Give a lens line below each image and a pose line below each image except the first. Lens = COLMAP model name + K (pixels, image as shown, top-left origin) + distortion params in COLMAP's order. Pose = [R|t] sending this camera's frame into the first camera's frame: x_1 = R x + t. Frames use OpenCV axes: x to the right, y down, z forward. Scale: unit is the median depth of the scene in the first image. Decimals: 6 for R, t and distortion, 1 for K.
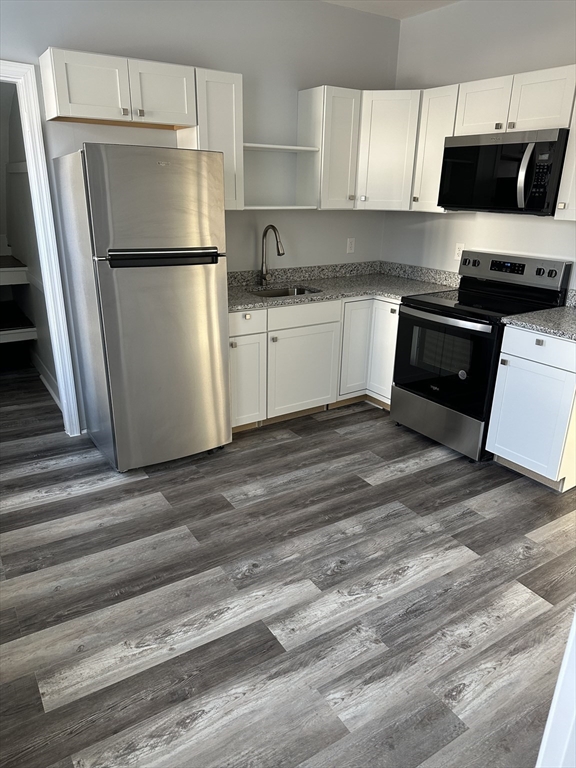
lens RADIAL K [[532.6, 0, 286.5], [0, 532.6, 387.3], [0, 0, 1]] dist [0.073439, -0.072508]
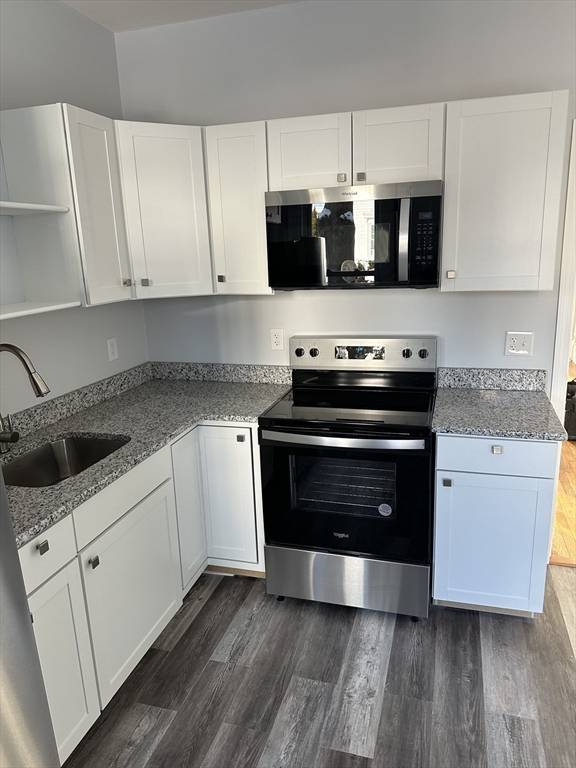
lens RADIAL K [[532.6, 0, 286.5], [0, 532.6, 387.3], [0, 0, 1]] dist [0.073439, -0.072508]
pose [[0.764898, -0.205724, 0.610417, -0.185372], [0.270548, 0.962596, -0.014601, -0.220796], [-0.584581, 0.176316, 0.791946, 0.524297]]
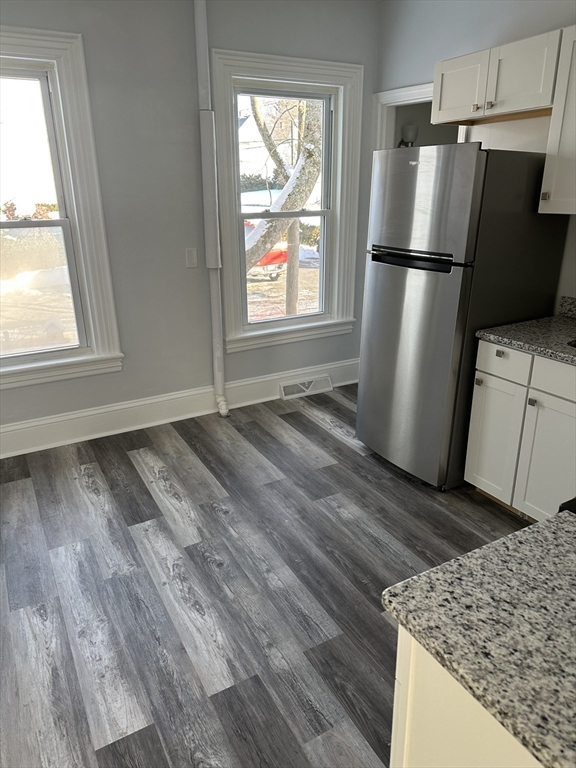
lens RADIAL K [[545.1, 0, 288.0], [0, 545.1, 384.0], [0, 0, 1]] dist [0.067462, -0.066718]
pose [[-0.063875, 0.321031, -0.944912, 0.749678], [-0.340246, 0.883109, 0.323033, -0.265141], [0.938164, 0.342136, 0.052821, 0.758317]]
